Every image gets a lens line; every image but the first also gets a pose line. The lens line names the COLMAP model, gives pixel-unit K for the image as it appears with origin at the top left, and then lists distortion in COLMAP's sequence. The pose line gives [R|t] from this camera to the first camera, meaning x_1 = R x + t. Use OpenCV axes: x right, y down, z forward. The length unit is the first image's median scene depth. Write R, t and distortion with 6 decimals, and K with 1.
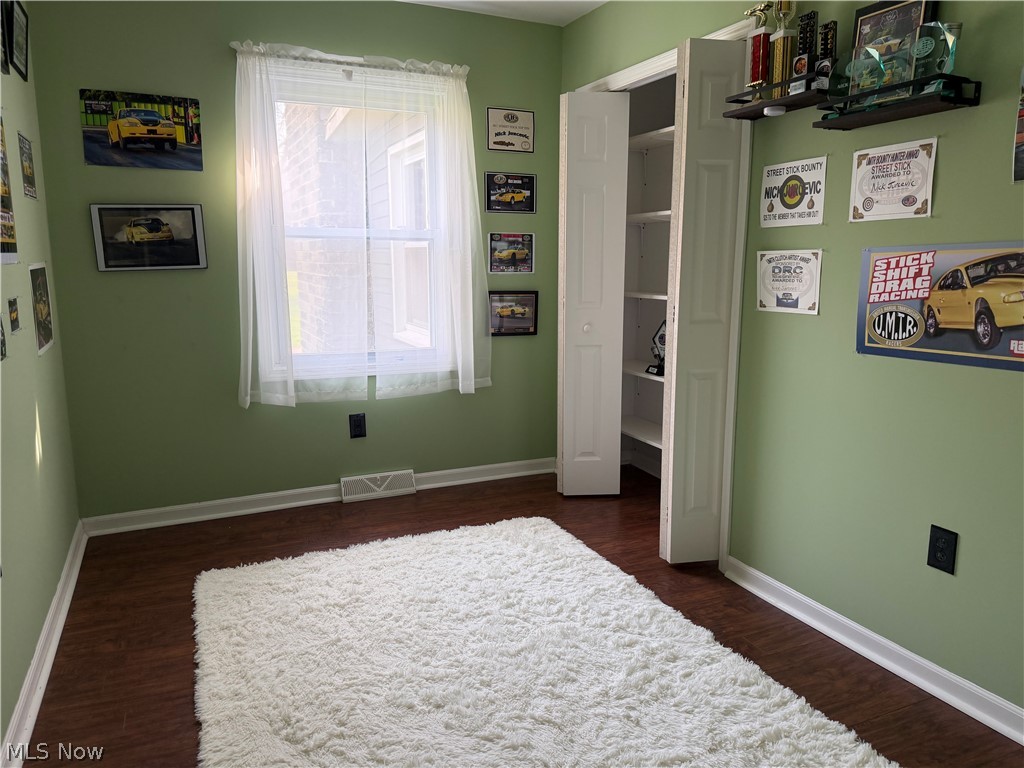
lens RADIAL K [[719.7, 0, 511.9], [0, 719.7, 385.3], [0, 0, 1]] dist [0.006085, -0.018323]
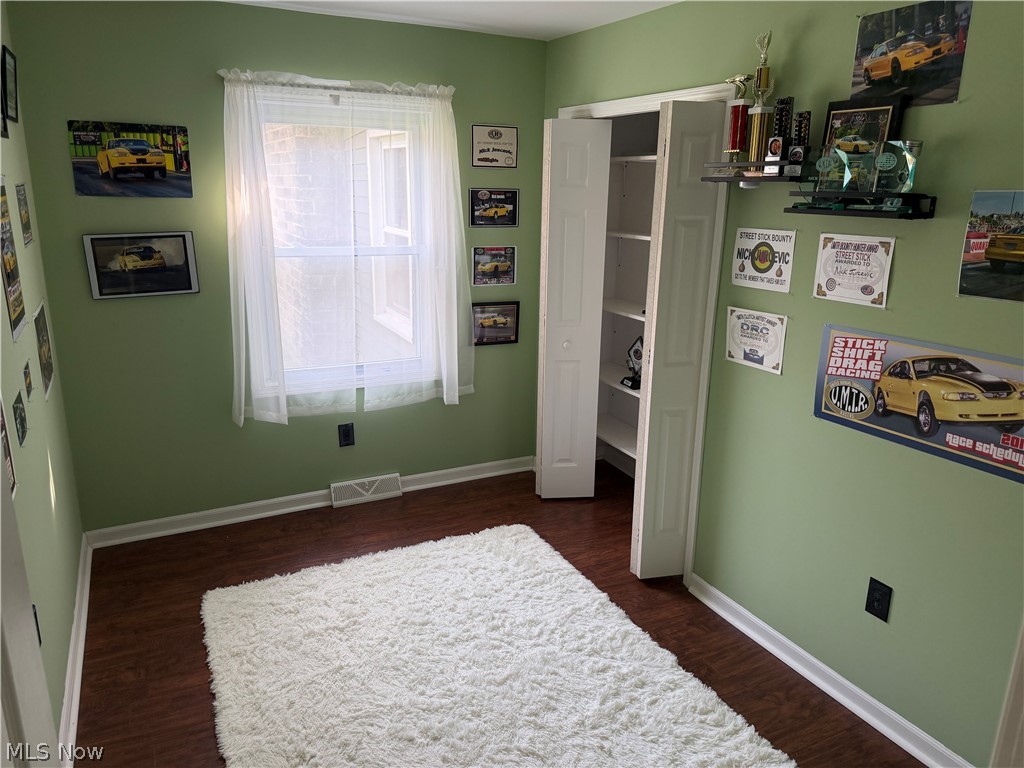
lens RADIAL K [[719.7, 0, 511.4], [0, 719.7, 381.1], [0, 0, 1]] dist [0.006085, -0.018323]
pose [[0.999163, 0.006468, 0.040392, -0.023220], [-0.010124, 0.995801, 0.090984, -0.159415], [-0.039634, -0.091317, 0.995033, -0.059230]]
